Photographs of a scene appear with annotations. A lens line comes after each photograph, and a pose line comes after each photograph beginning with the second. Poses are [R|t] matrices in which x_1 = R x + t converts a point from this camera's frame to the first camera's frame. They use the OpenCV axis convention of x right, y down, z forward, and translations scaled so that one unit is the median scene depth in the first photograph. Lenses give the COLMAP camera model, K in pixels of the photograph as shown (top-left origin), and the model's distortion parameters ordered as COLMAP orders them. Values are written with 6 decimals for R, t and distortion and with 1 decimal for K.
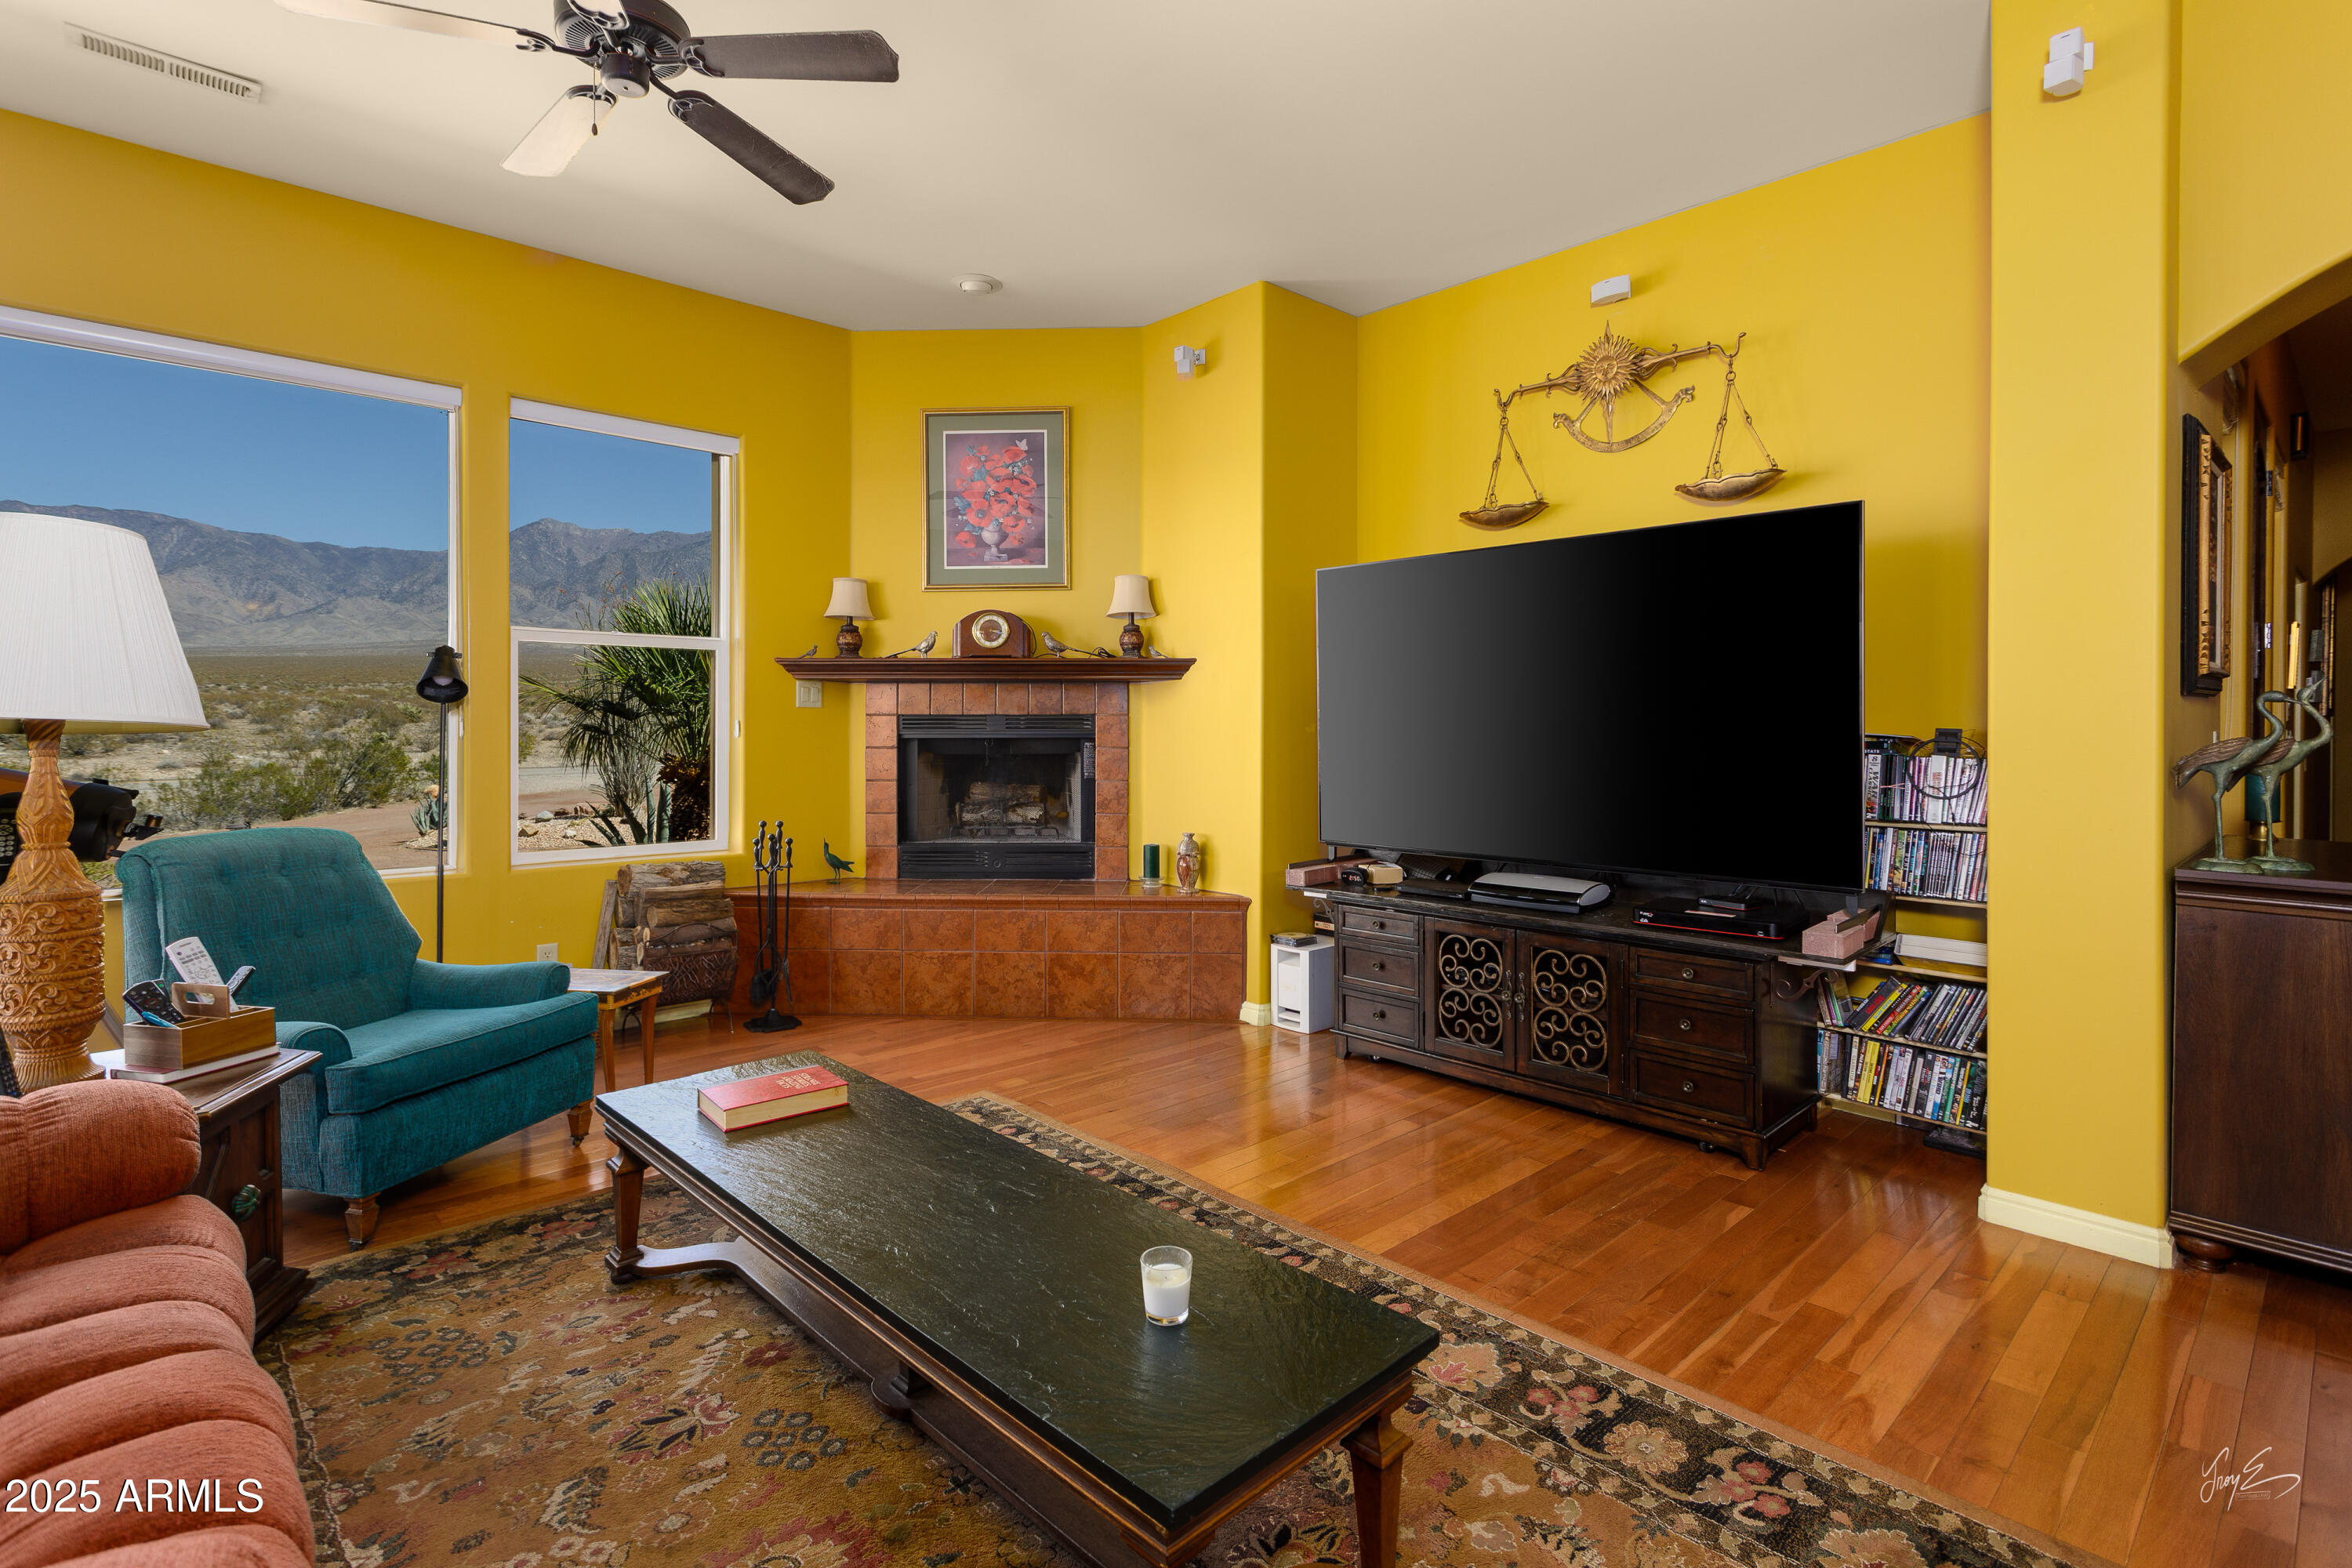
lens RADIAL K [[1143.6, 0, 1175.1], [0, 1143.6, 729.4], [0, 0, 1]] dist [0.004418, 0.001583]
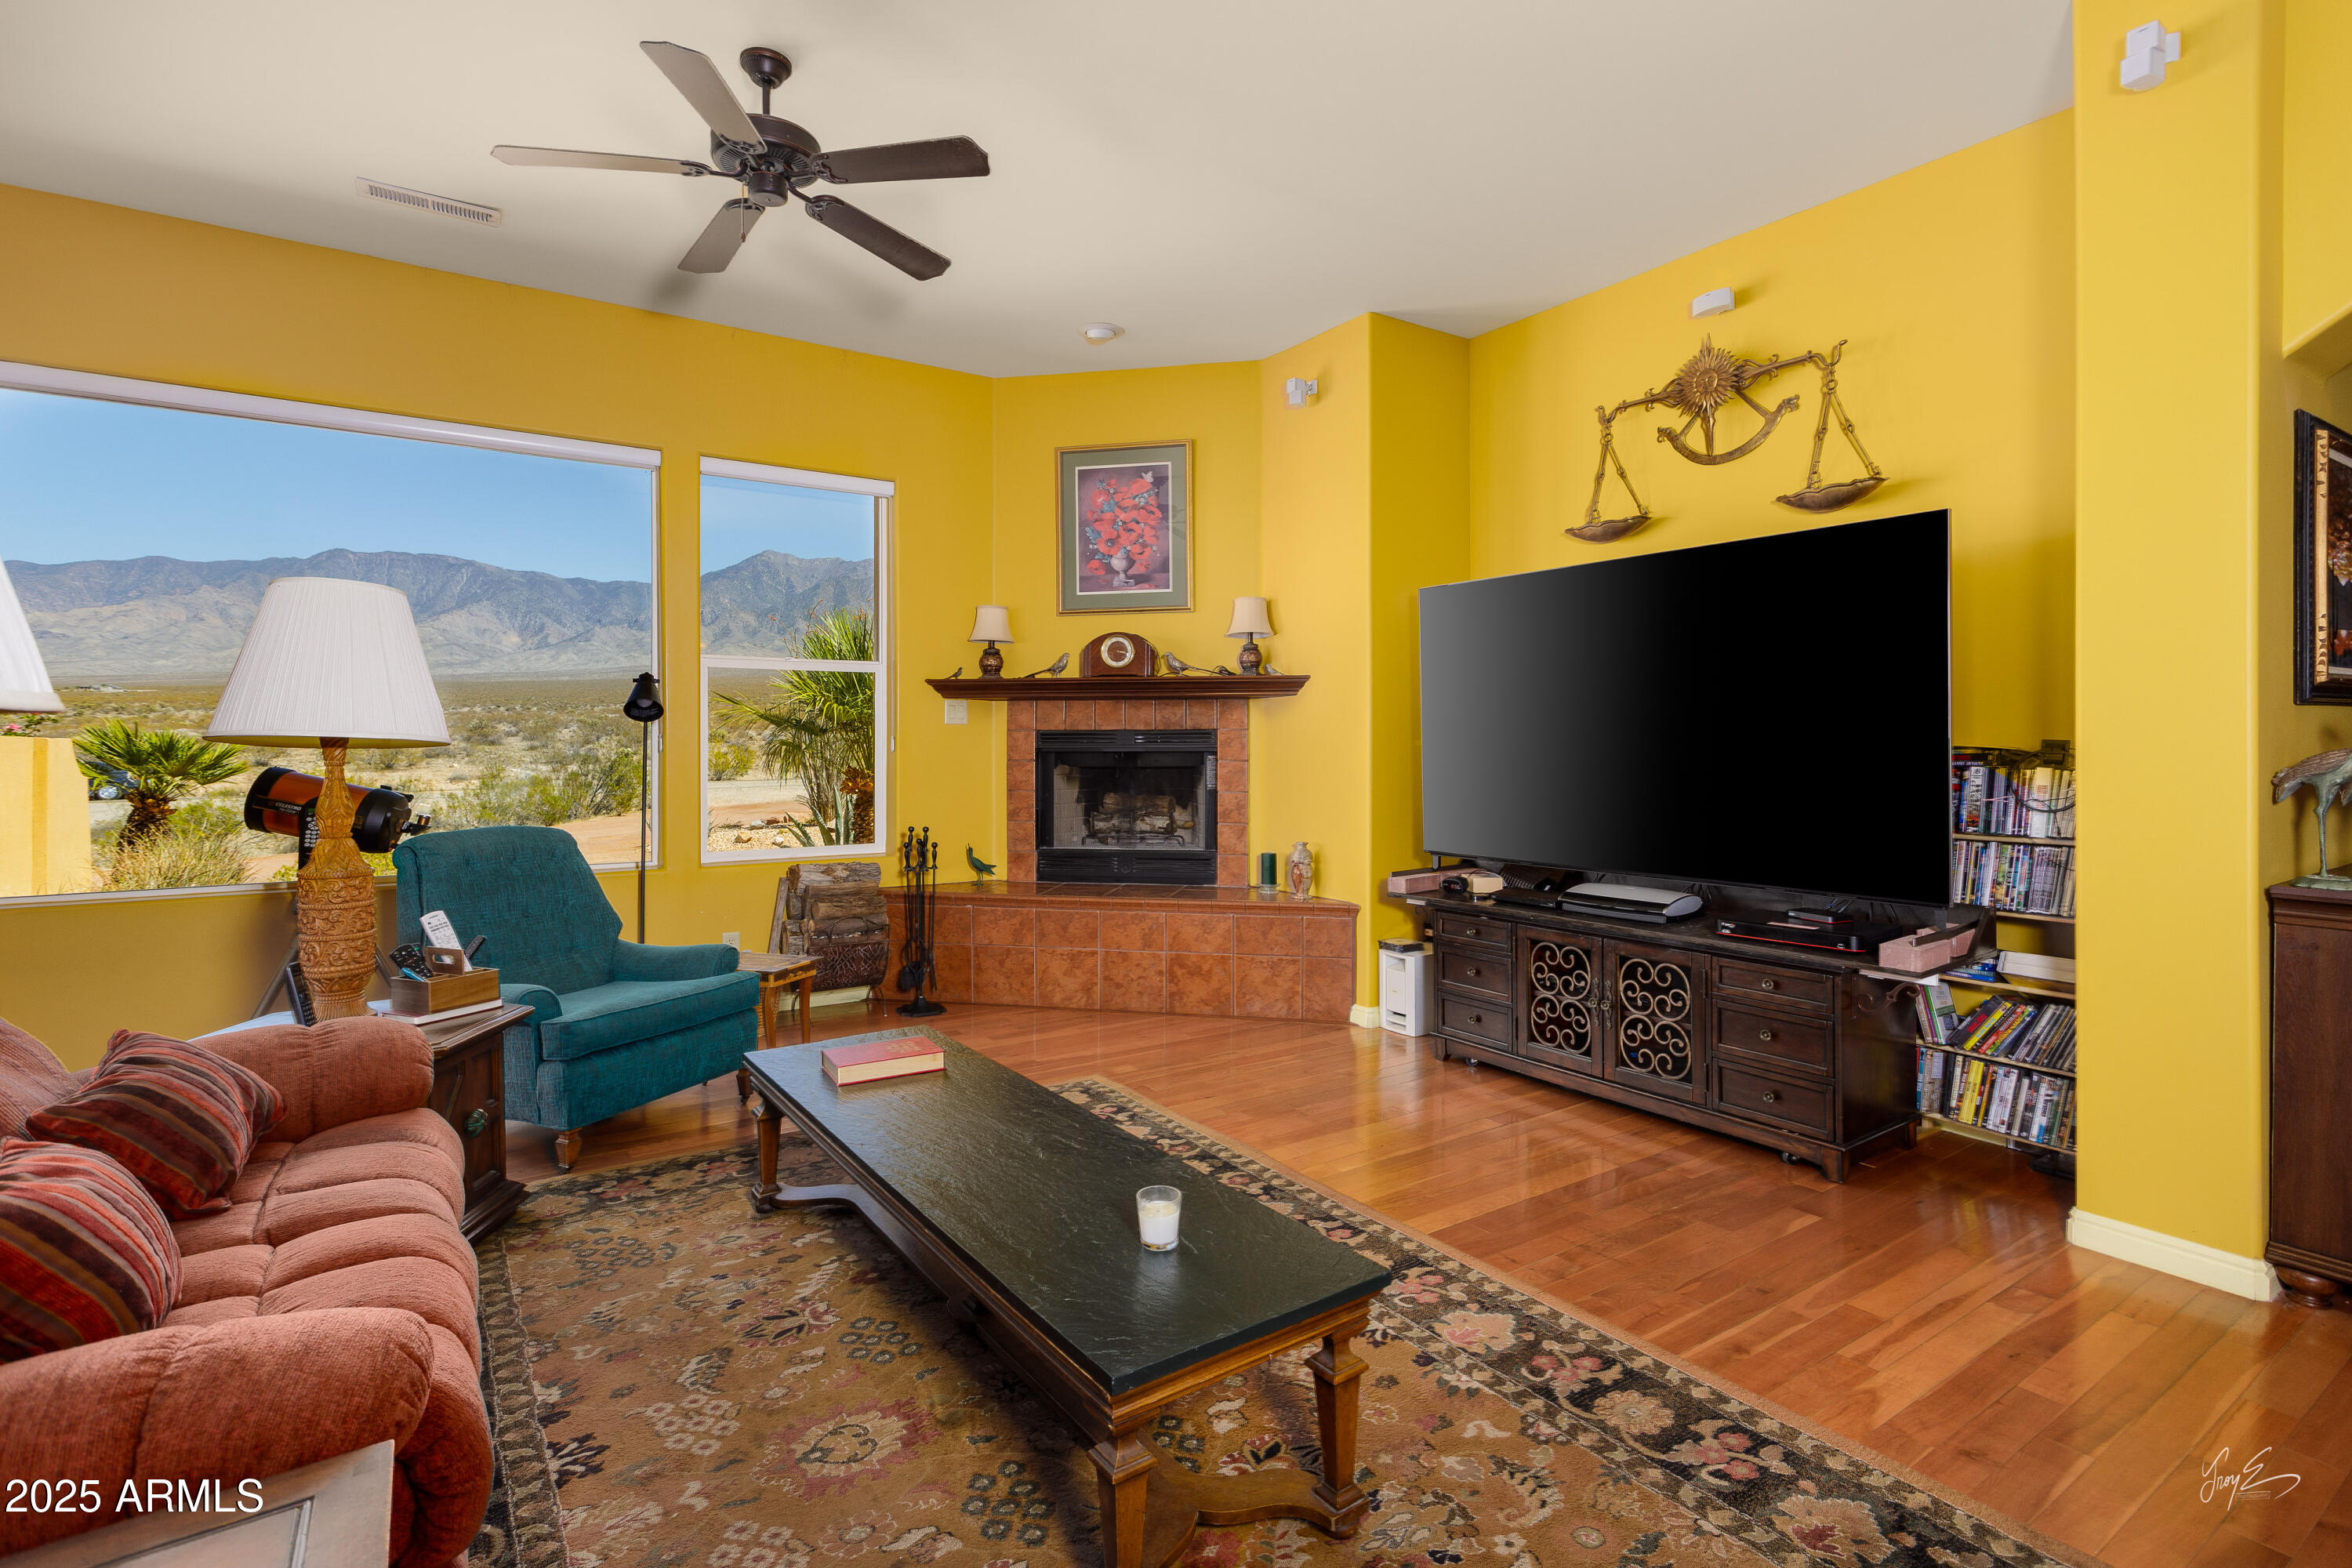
lens RADIAL K [[1138.8, 0, 1177.1], [0, 1138.8, 741.6], [0, 0, 1]] dist [0.003249, 0.000966]
pose [[0.987447, -0.002790, -0.157925, 0.093645], [0.002449, 0.999994, -0.002357, 0.001072], [0.157931, 0.001941, 0.987448, -0.070189]]
